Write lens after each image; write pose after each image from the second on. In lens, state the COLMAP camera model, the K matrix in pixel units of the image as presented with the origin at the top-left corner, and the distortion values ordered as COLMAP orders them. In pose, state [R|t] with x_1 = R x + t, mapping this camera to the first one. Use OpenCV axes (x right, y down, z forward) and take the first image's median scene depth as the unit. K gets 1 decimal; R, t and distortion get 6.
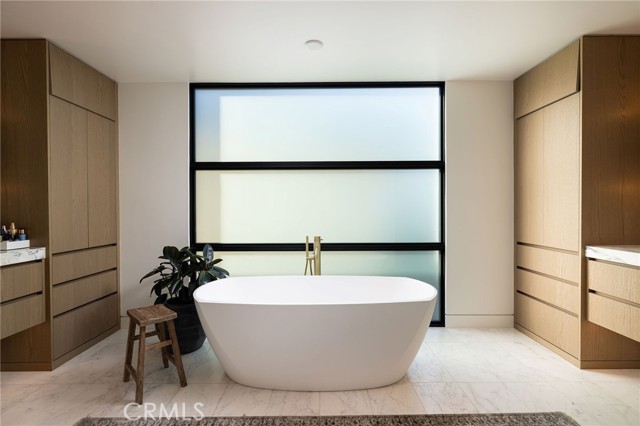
lens RADIAL K [[310.9, 0, 322.4], [0, 310.9, 210.3], [0, 0, 1]] dist [0.002547, 0.000321]
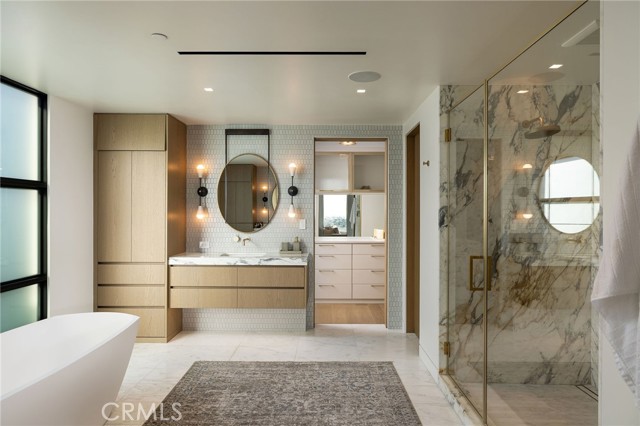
lens RADIAL K [[407.8, 0, 320.7], [0, 407.8, 213.0], [0, 0, 1]] dist [0.000264, 0.000156]
pose [[0.010819, -0.001073, 0.999941, -0.787272], [0.001338, 0.999999, 0.001058, -0.070613], [-0.999941, 0.001327, 0.010820, 0.194994]]
